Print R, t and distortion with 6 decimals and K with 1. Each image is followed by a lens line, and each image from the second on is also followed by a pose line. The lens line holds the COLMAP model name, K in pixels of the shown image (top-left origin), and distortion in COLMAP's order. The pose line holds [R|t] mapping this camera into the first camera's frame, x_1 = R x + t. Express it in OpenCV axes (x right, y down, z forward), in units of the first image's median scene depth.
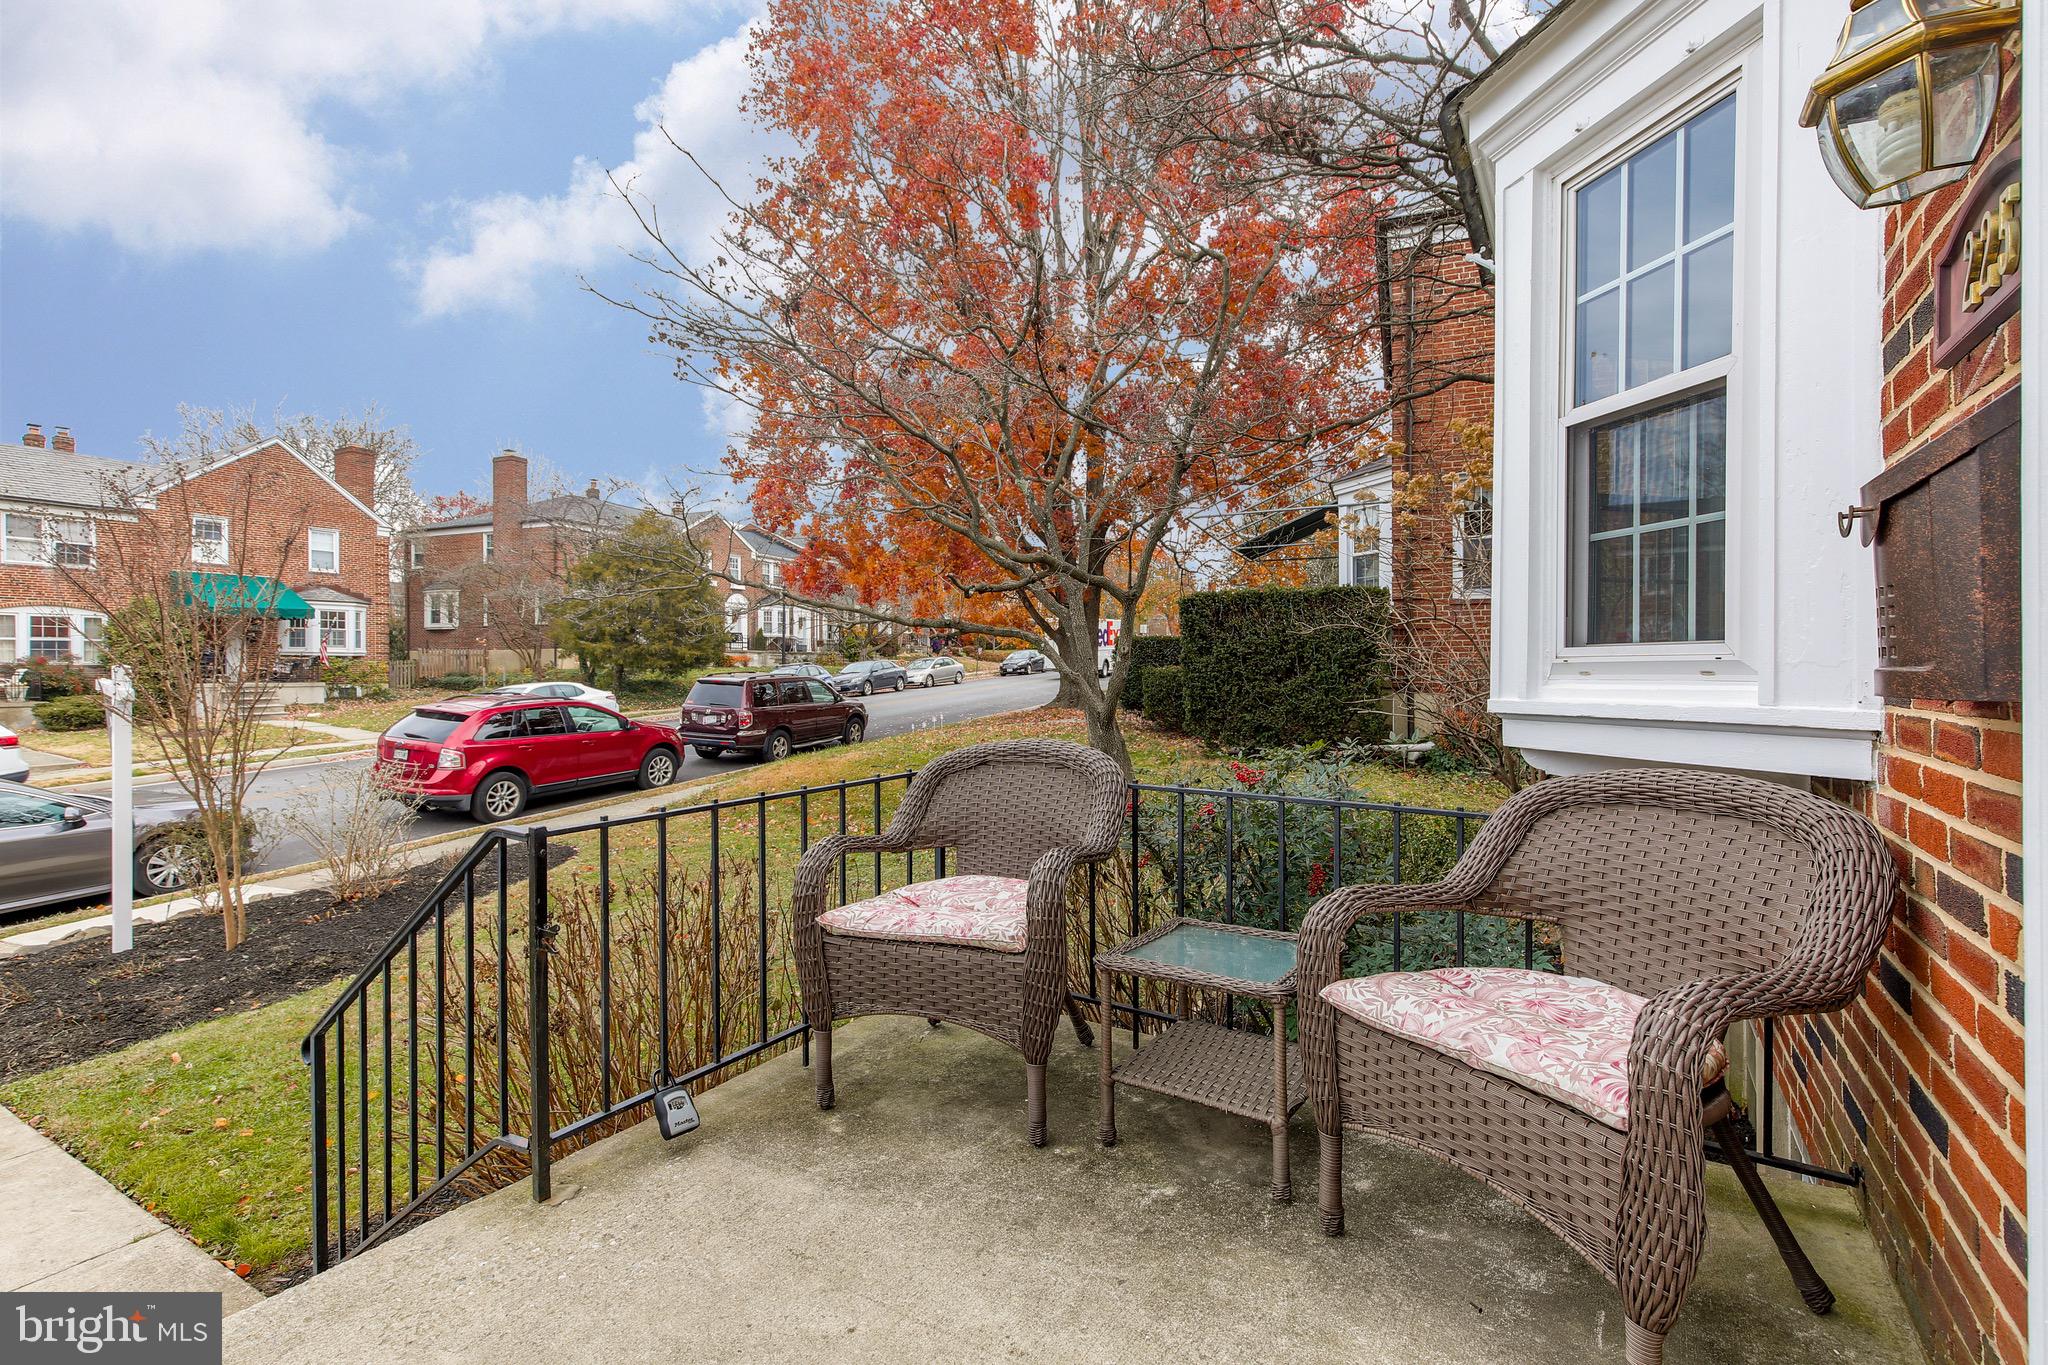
lens RADIAL K [[935.5, 0, 1029.0], [0, 935.5, 666.7], [0, 0, 1]] dist [-0.006563, -0.000701]
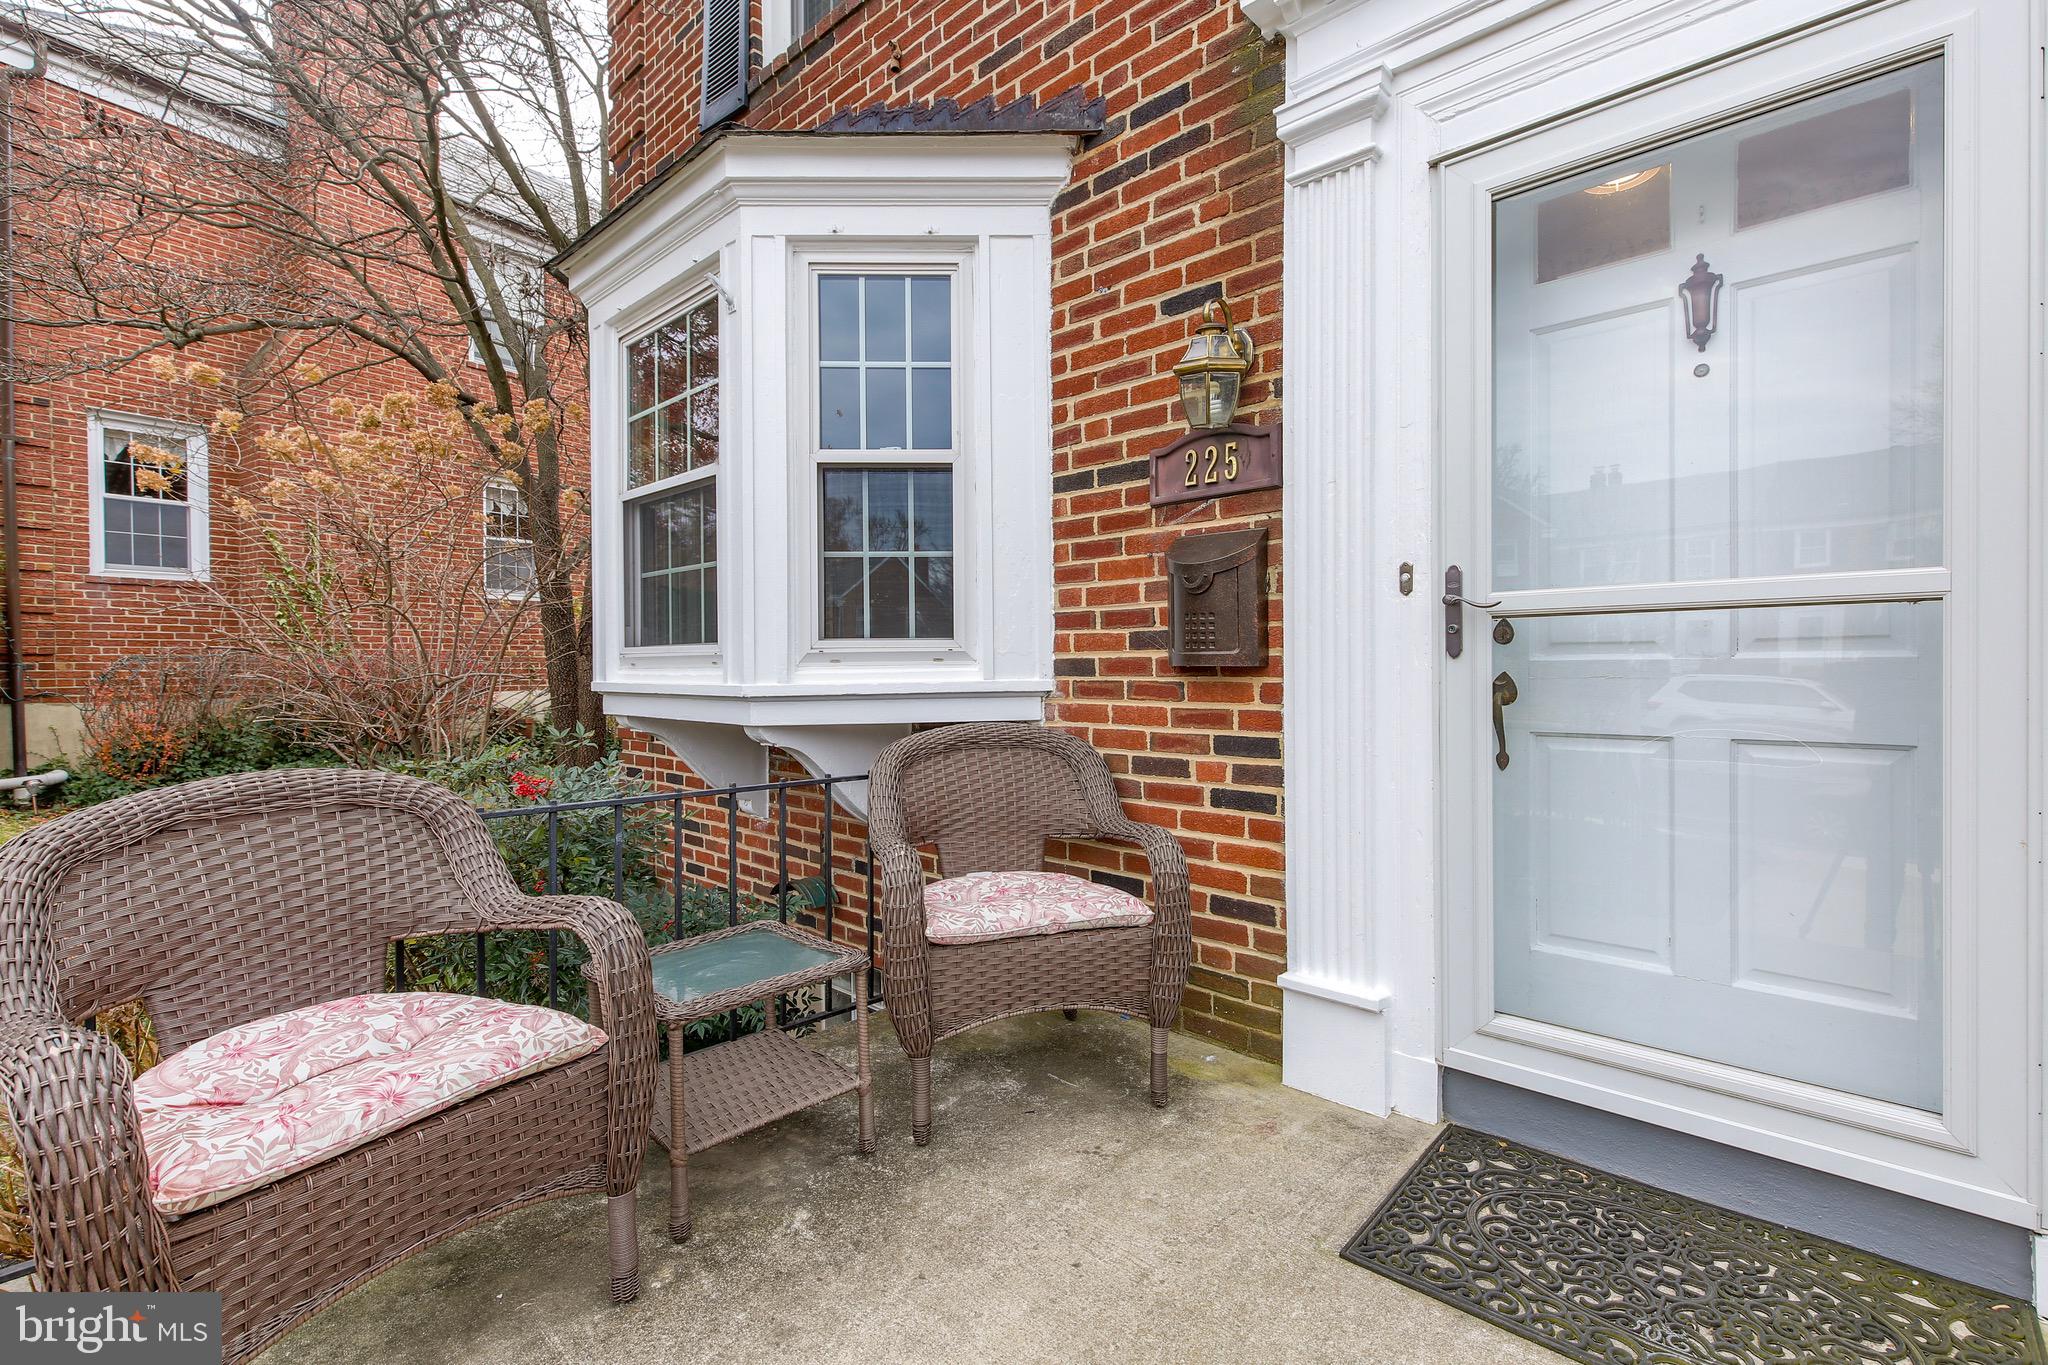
lens RADIAL K [[935.5, 0, 1029.0], [0, 935.5, 666.7], [0, 0, 1]] dist [-0.006563, -0.000701]
pose [[0.169024, -0.003621, 0.985605, -0.660383], [0.006253, 0.999977, 0.002601, 0.013977], [-0.985592, 0.005723, 0.169043, 0.563621]]
